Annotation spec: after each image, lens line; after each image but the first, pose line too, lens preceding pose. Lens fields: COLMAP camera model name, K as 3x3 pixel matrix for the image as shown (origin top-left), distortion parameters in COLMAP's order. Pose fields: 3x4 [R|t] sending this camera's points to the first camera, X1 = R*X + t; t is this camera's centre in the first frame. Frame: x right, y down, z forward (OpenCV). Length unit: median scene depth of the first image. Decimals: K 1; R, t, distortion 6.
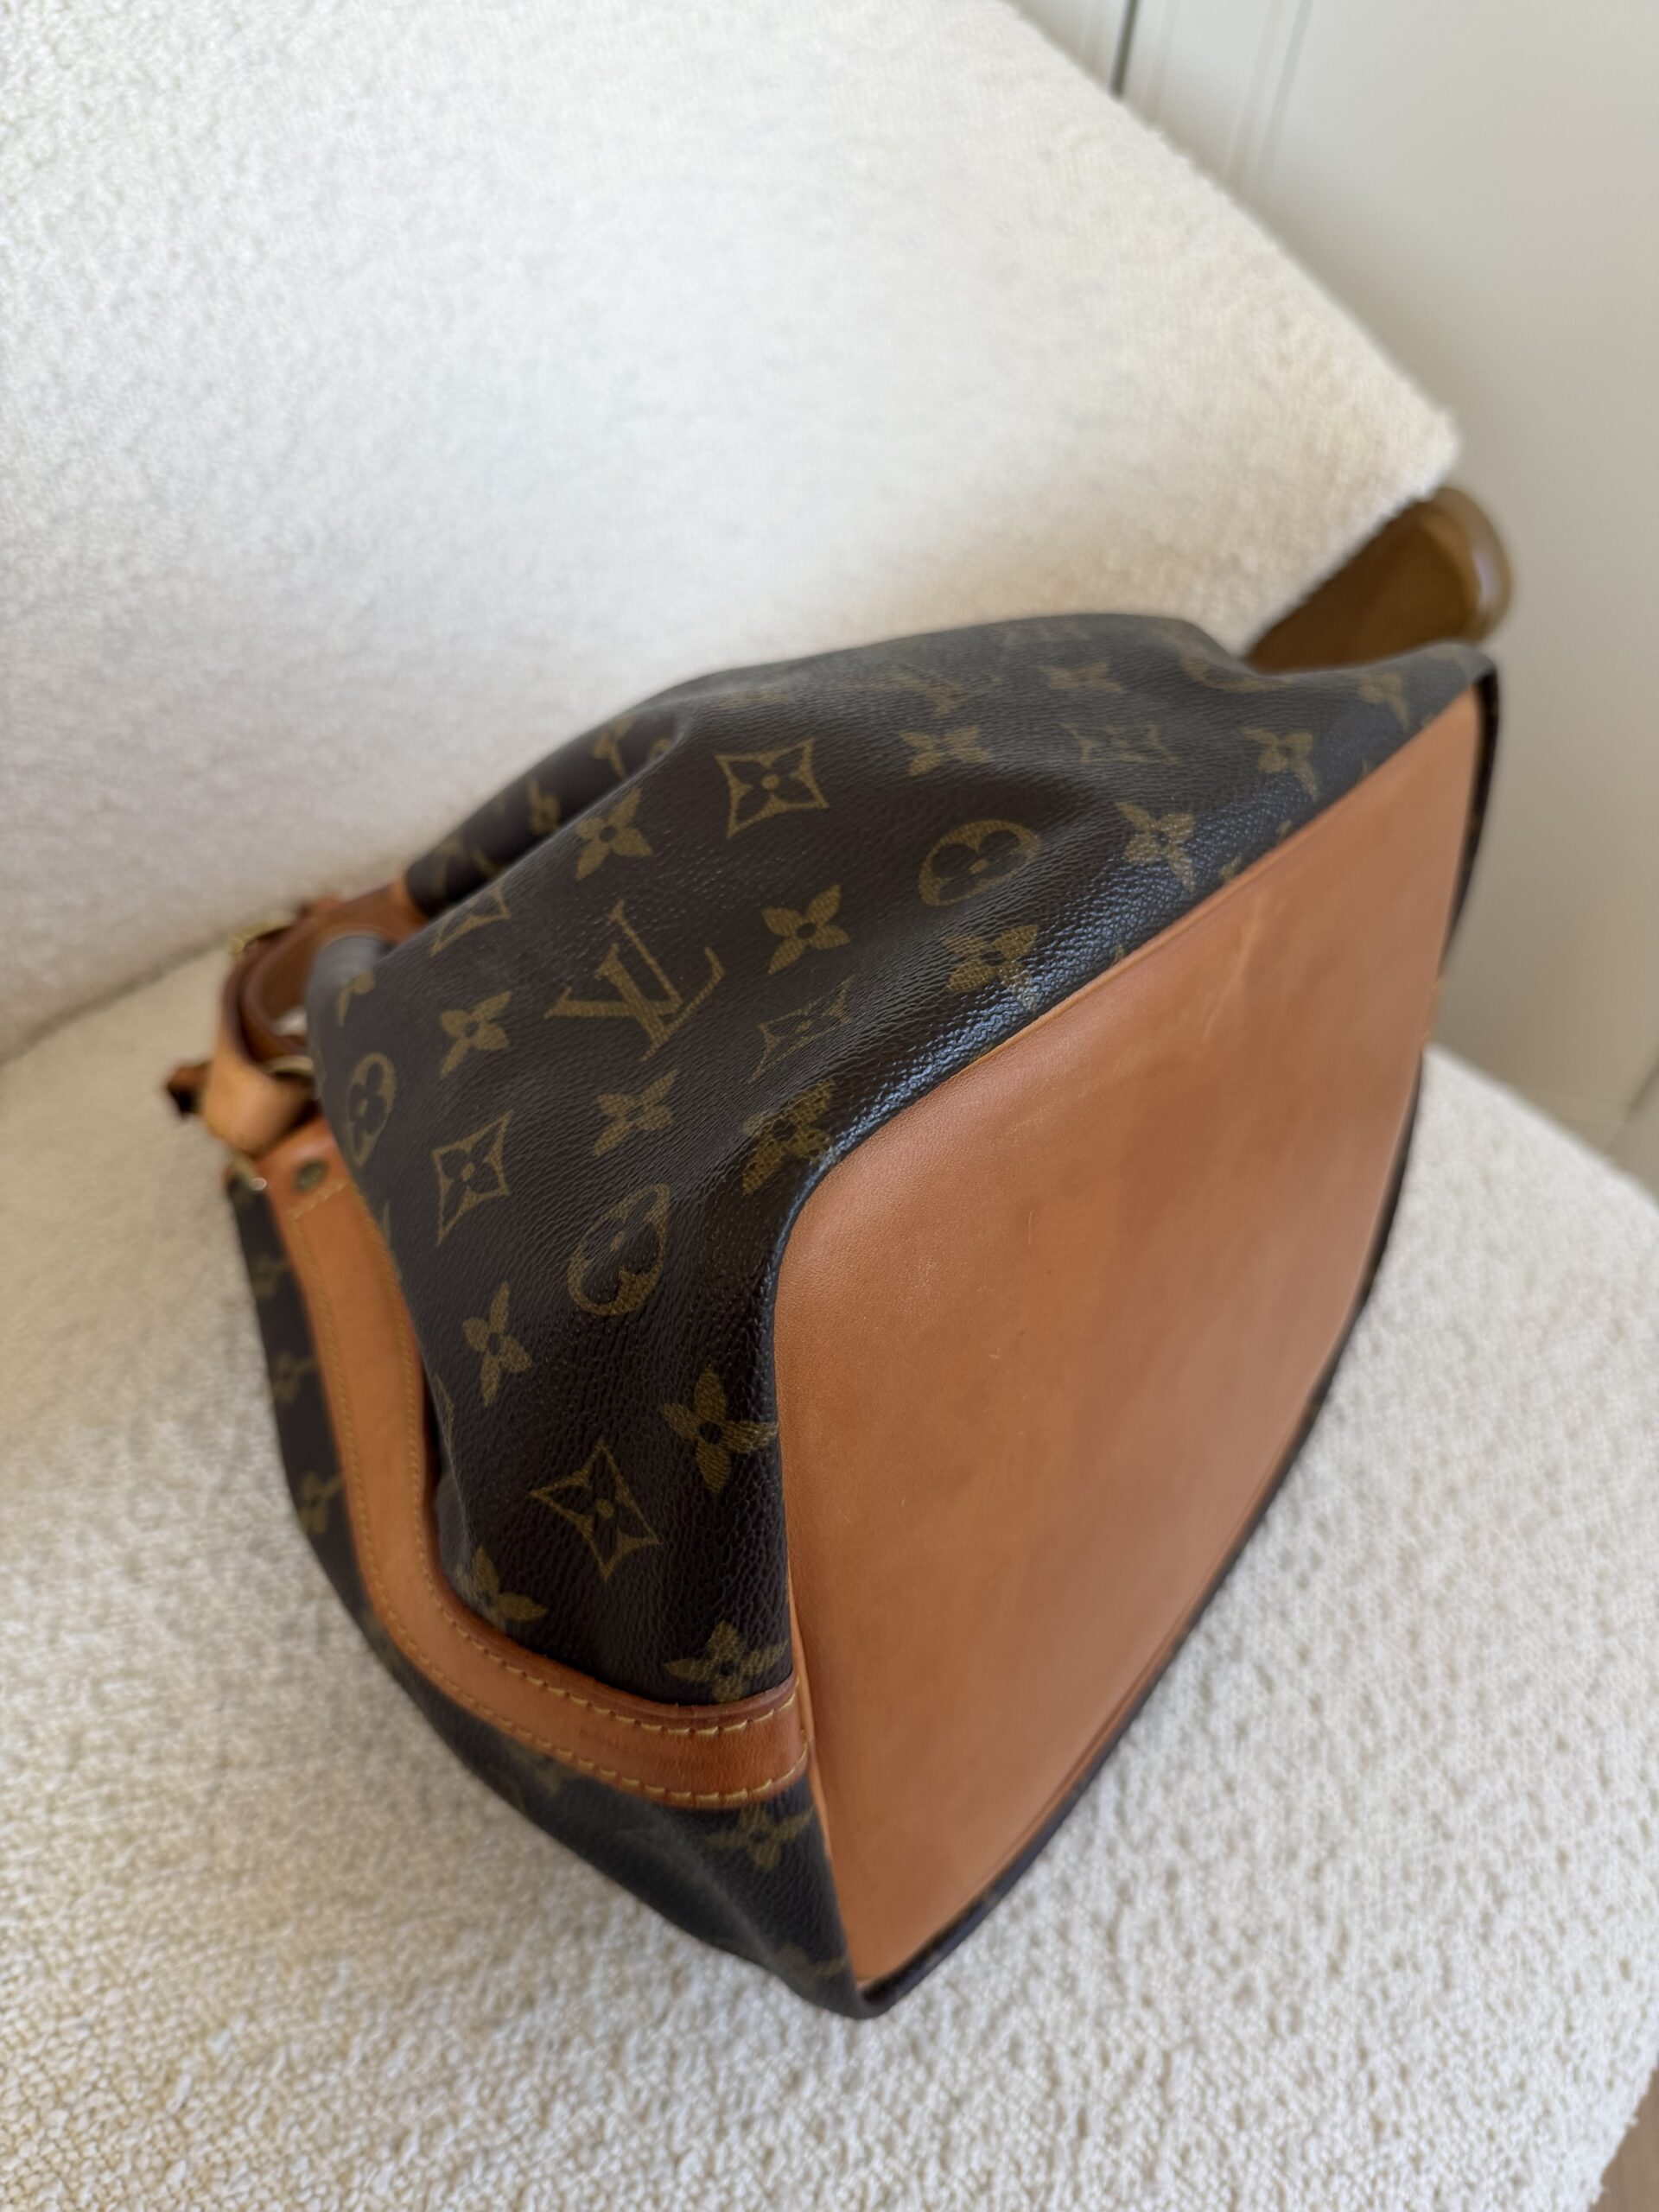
lens RADIAL K [[1641.5, 0, 794.5], [0, 1641.5, 1118.3], [0, 0, 1]] dist [-0.064754, 0.022940]
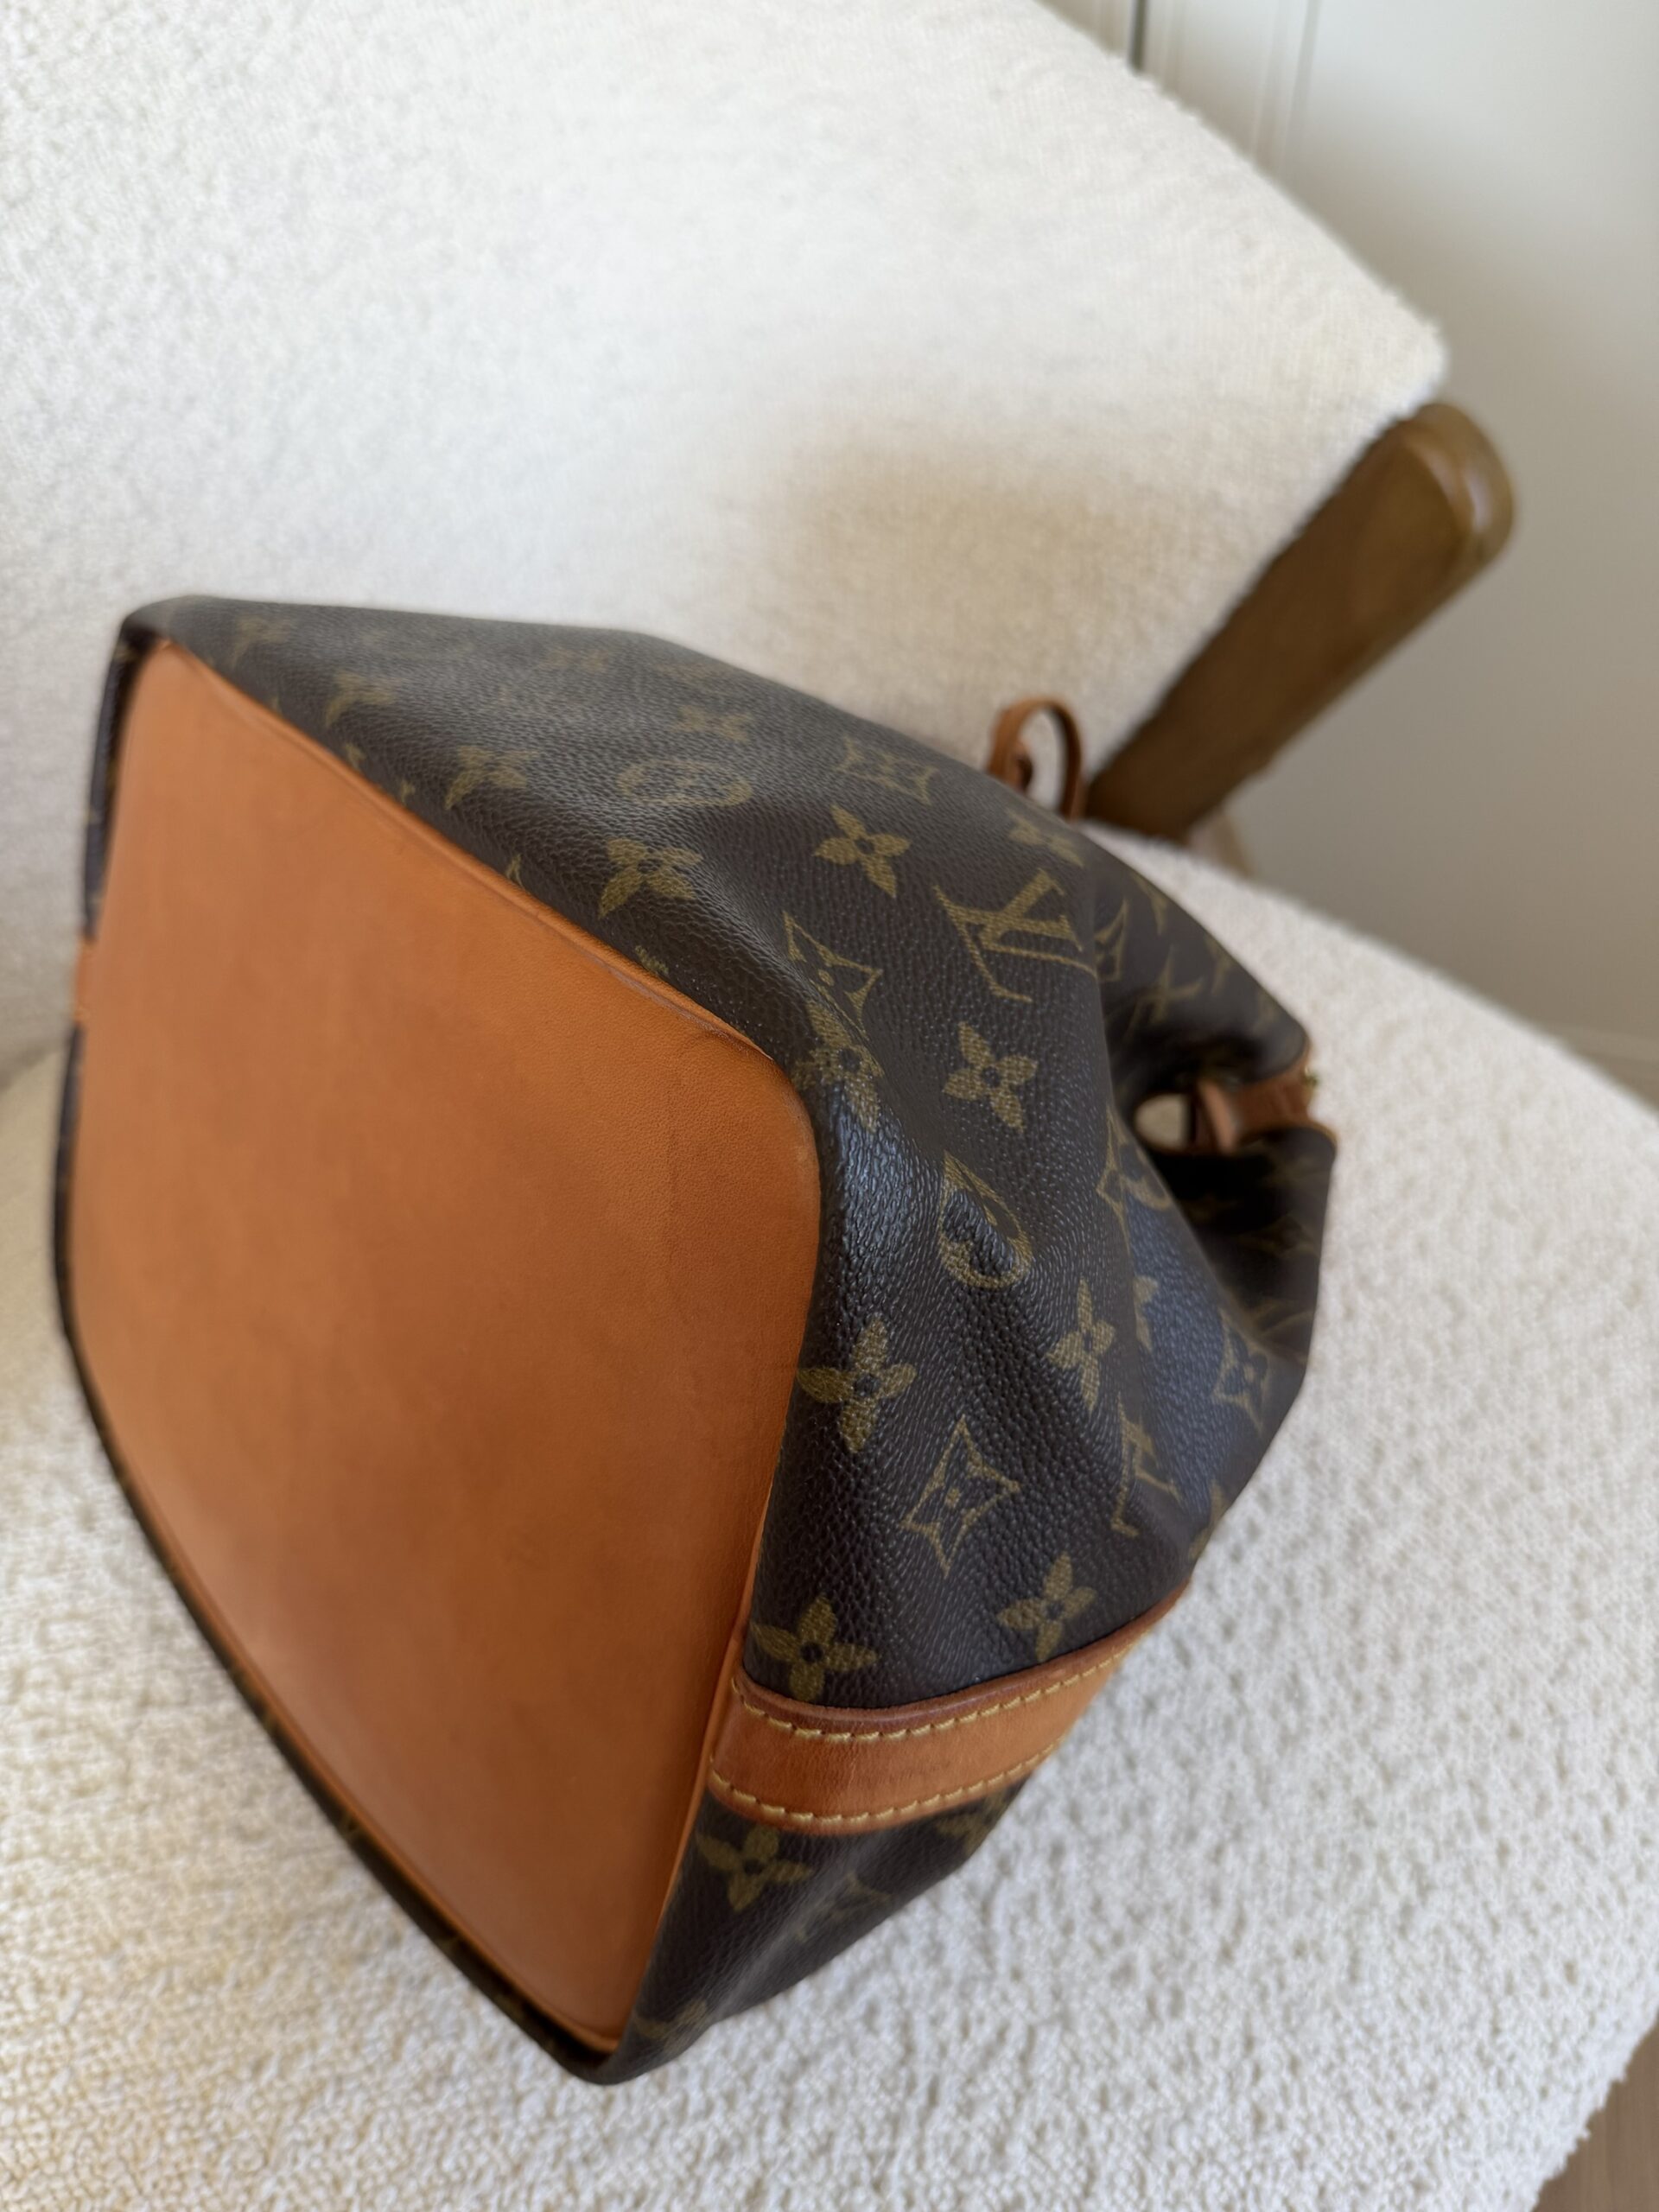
lens RADIAL K [[1641.5, 0, 828.5], [0, 1641.5, 1121.9], [0, 0, 1]] dist [-0.064754, 0.022940]
pose [[0.990348, -0.018830, -0.137317, 0.227782], [0.020455, 0.999736, 0.010430, 0.015745], [0.137085, -0.013138, 0.990472, 0.017096]]
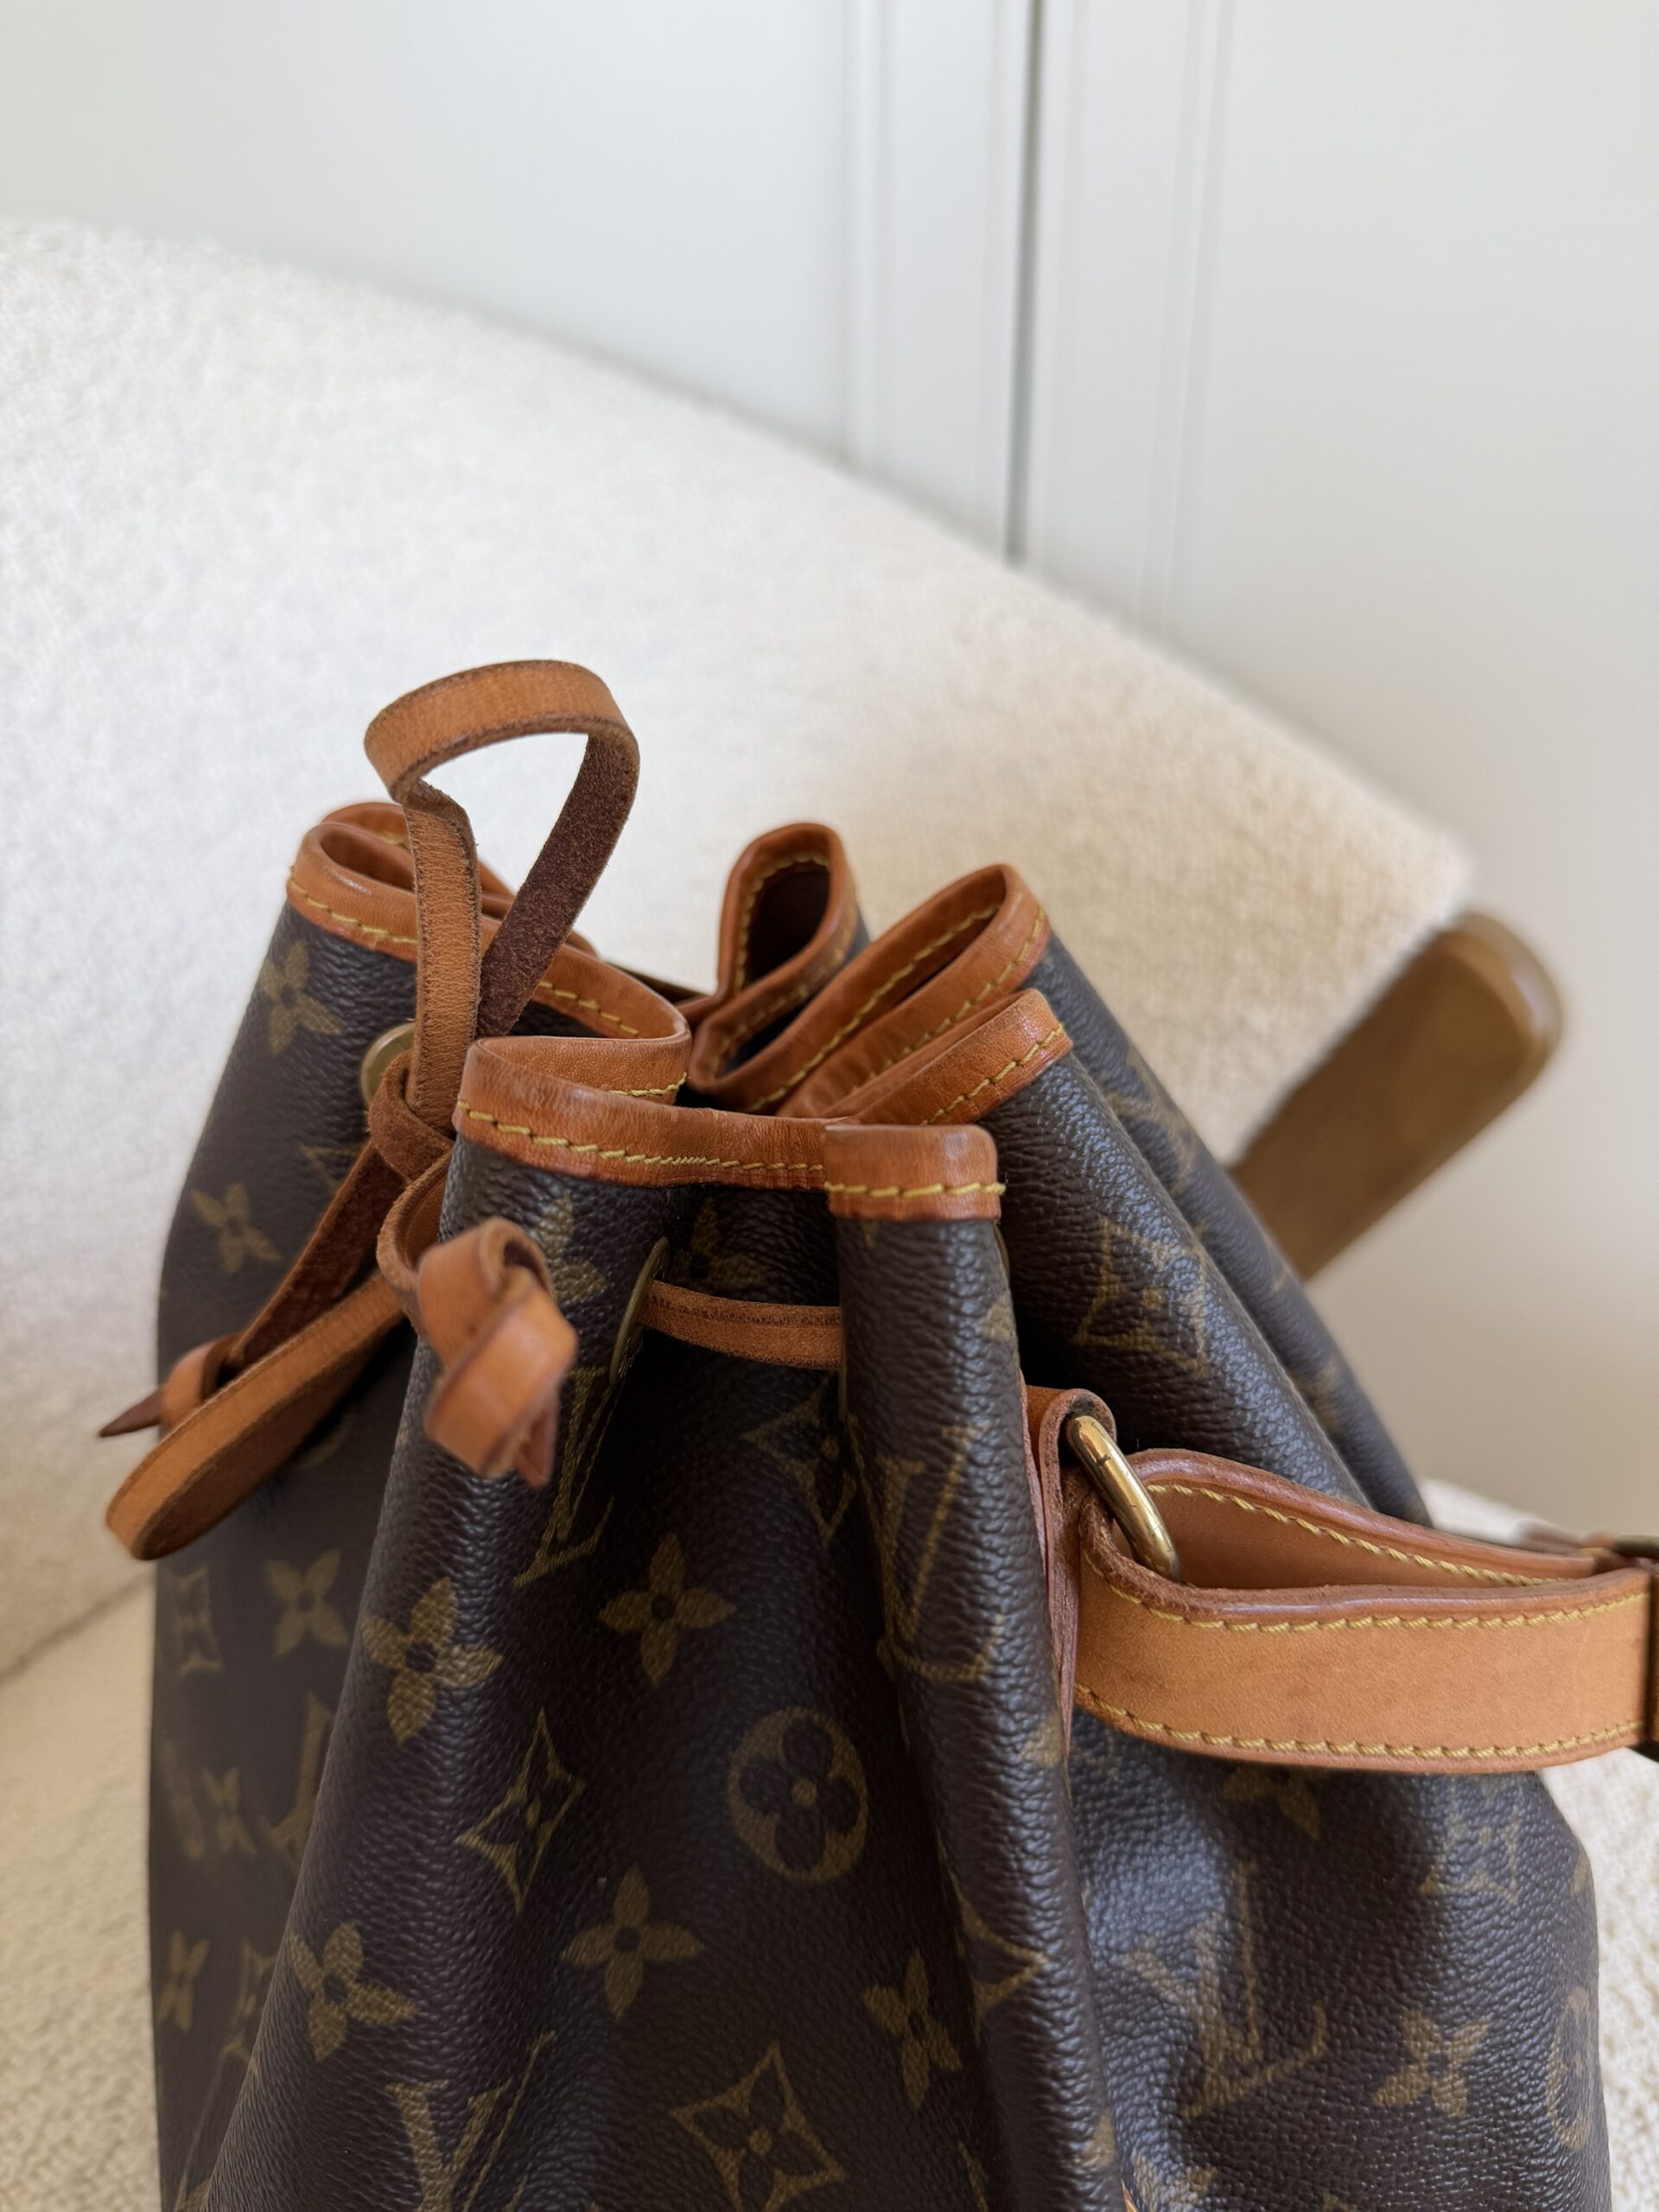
lens RADIAL K [[1641.5, 0, 809.9], [0, 1641.5, 1089.0], [0, 0, 1]] dist [-0.064754, 0.022940]
pose [[0.991469, -0.124786, 0.037642, 0.001748], [0.130321, 0.944041, -0.302989, -0.097433], [0.002273, 0.305310, 0.952250, 0.227484]]
